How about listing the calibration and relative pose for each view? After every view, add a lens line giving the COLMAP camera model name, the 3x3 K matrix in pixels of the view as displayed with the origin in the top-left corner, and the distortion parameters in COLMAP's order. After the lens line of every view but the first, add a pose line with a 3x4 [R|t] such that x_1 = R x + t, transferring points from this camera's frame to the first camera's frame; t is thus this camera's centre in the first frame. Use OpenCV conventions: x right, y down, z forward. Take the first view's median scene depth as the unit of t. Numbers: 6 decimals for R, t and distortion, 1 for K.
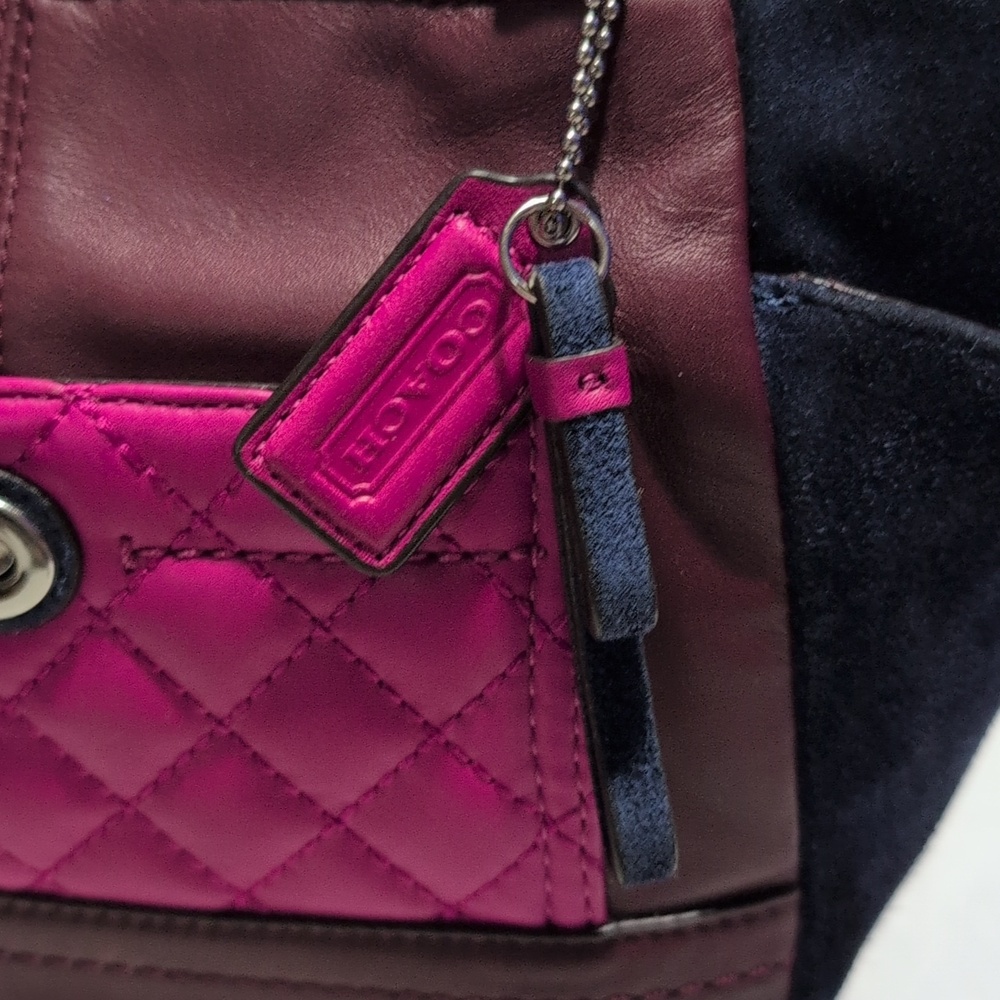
lens RADIAL K [[1734.8, 0, 478.6], [0, 1734.8, 495.2], [0, 0, 1]] dist [0.298703, -1.844535]
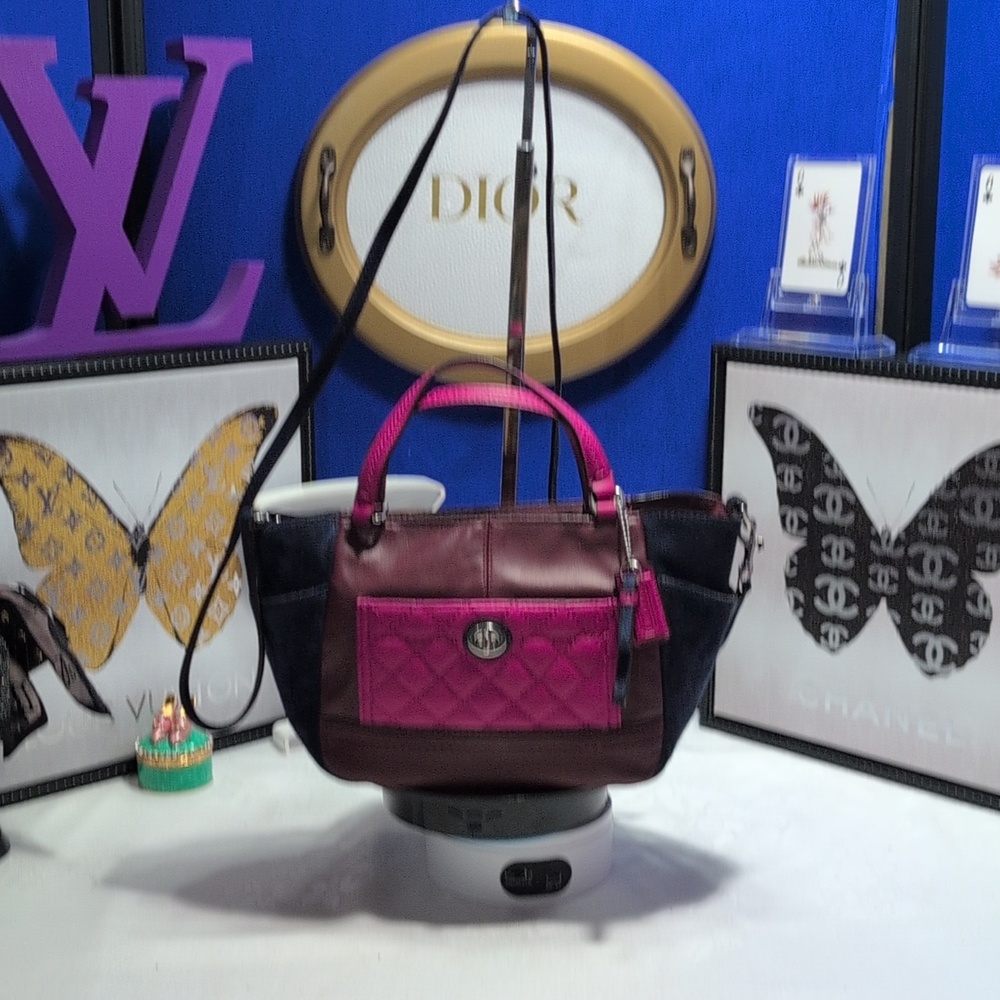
lens RADIAL K [[1734.8, 0, 478.6], [0, 1734.8, 495.2], [0, 0, 1]] dist [0.298703, -1.844535]
pose [[0.987430, -0.011875, 0.157608, -1.096882], [0.043438, 0.979164, -0.198370, 0.604882], [-0.151968, 0.202723, 0.967372, -3.751573]]
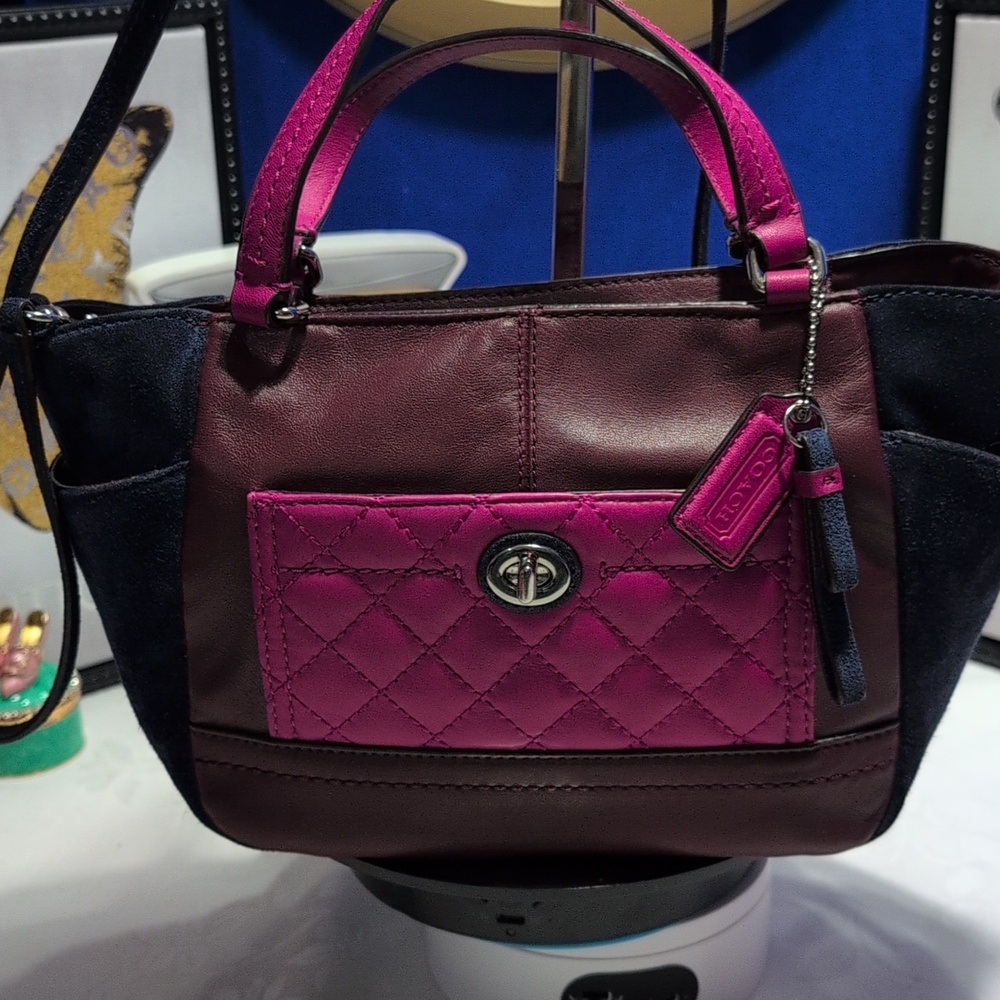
lens RADIAL K [[1734.8, 0, 478.6], [0, 1734.8, 495.2], [0, 0, 1]] dist [0.298703, -1.844535]
pose [[0.991153, -0.047343, 0.123996, -0.648916], [0.056204, 0.996034, -0.068968, 0.084764], [-0.120239, 0.075326, 0.989883, -1.189706]]
